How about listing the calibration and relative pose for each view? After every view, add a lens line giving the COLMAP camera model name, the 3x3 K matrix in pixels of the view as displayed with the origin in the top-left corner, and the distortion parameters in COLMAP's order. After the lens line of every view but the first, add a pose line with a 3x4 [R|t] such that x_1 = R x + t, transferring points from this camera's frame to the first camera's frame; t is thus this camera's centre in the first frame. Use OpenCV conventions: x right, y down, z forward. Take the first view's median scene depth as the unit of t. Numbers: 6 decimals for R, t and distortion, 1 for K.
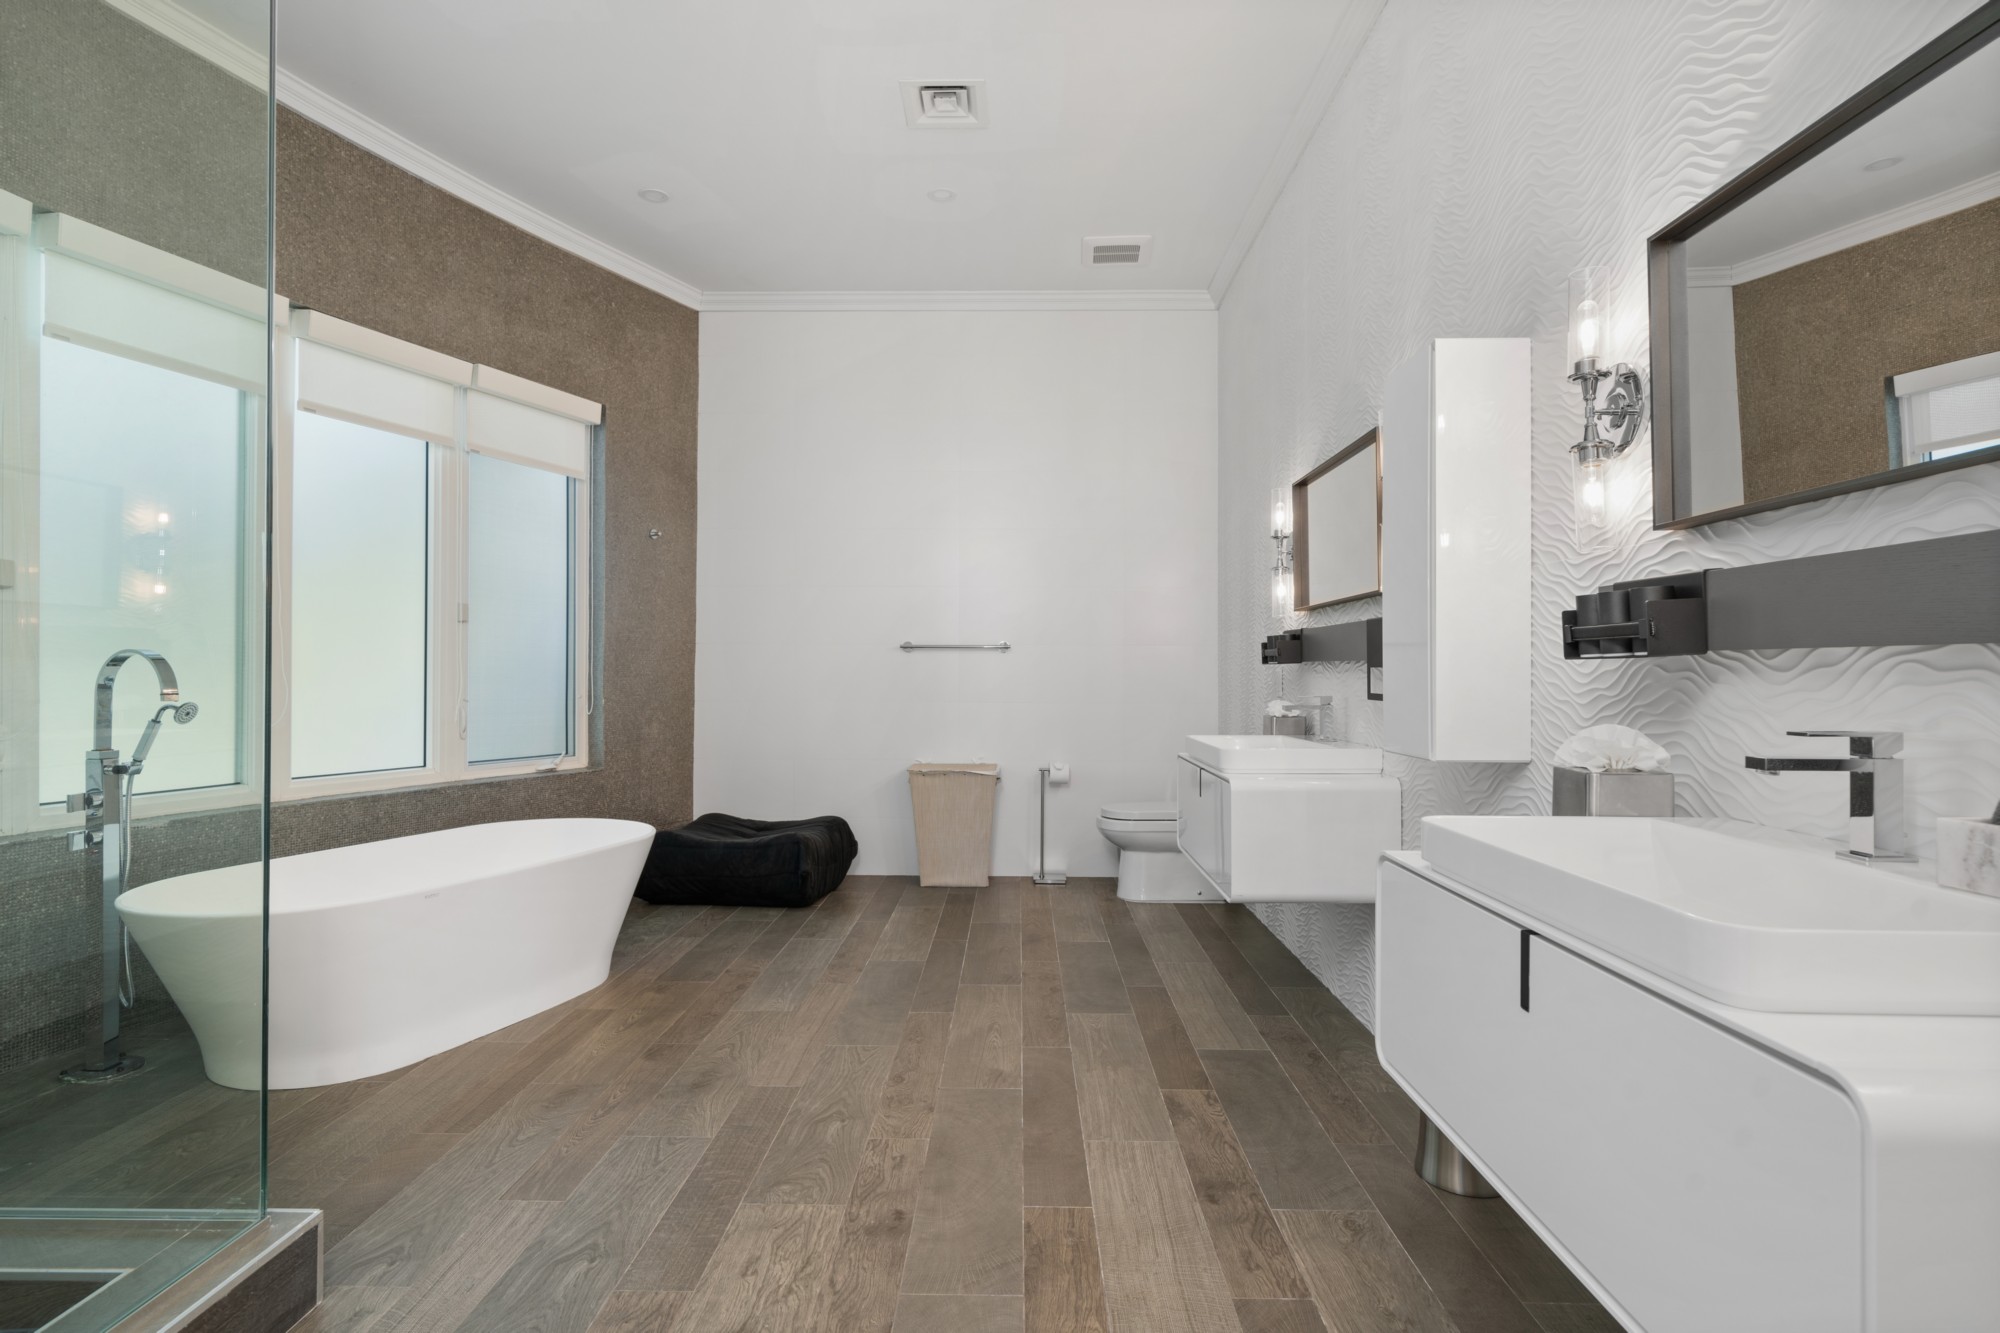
lens RADIAL K [[963.0, 0, 1015.3], [0, 963.0, 668.6], [0, 0, 1]] dist [-0.003915, -0.000300]
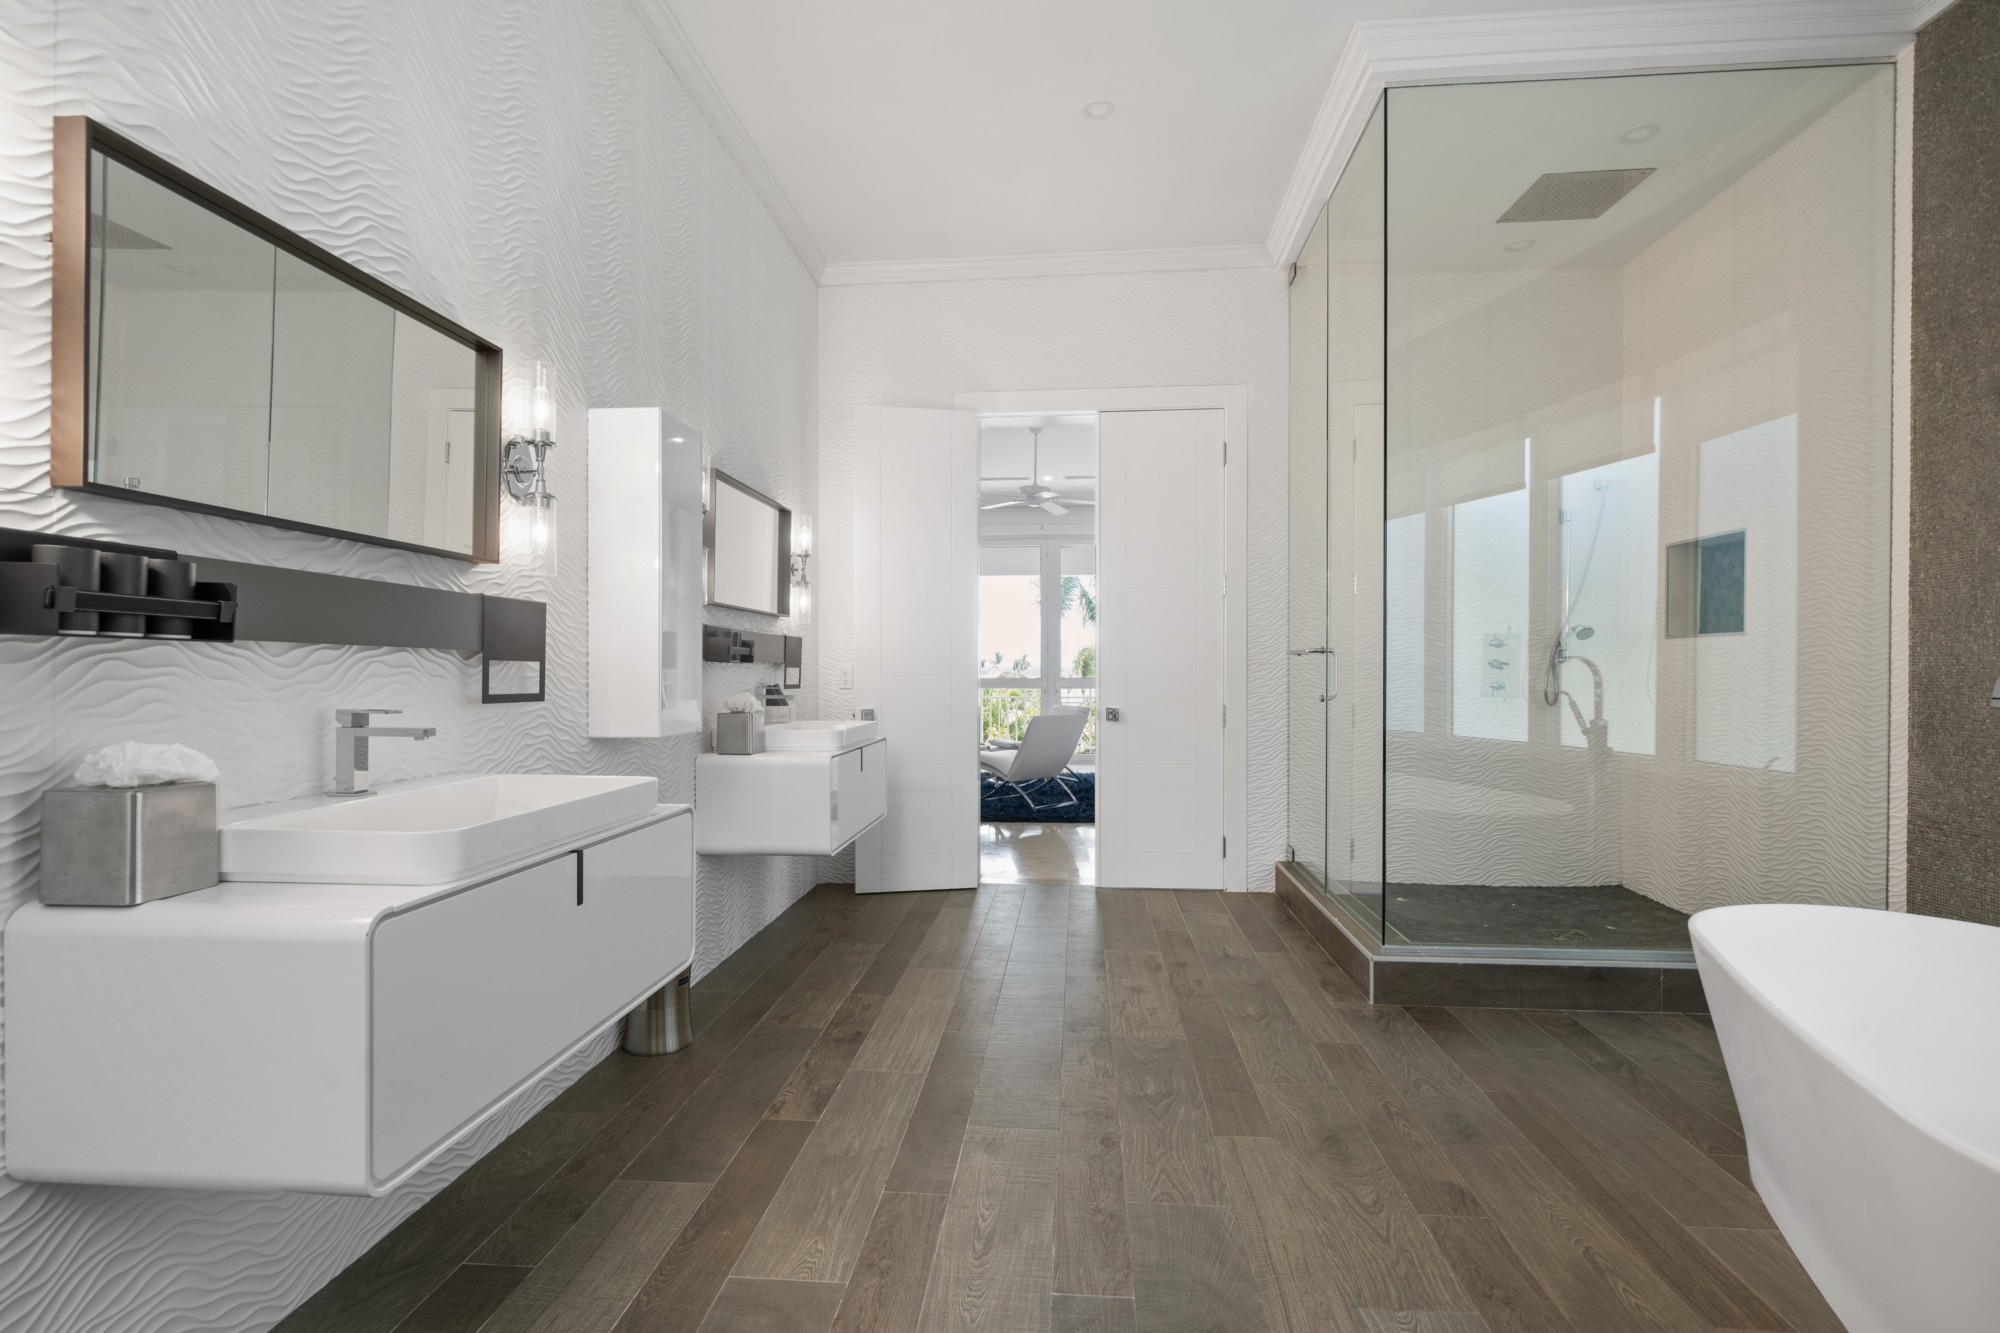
lens RADIAL K [[919.0, 0, 1009.5], [0, 919.0, 667.3], [0, 0, 1]] dist [-0.006339, -0.000132]
pose [[-0.997394, -0.004056, 0.072037, -0.095836], [-0.004744, 0.999945, -0.009381, 0.011768], [-0.071995, -0.009698, -0.997358, 1.919403]]
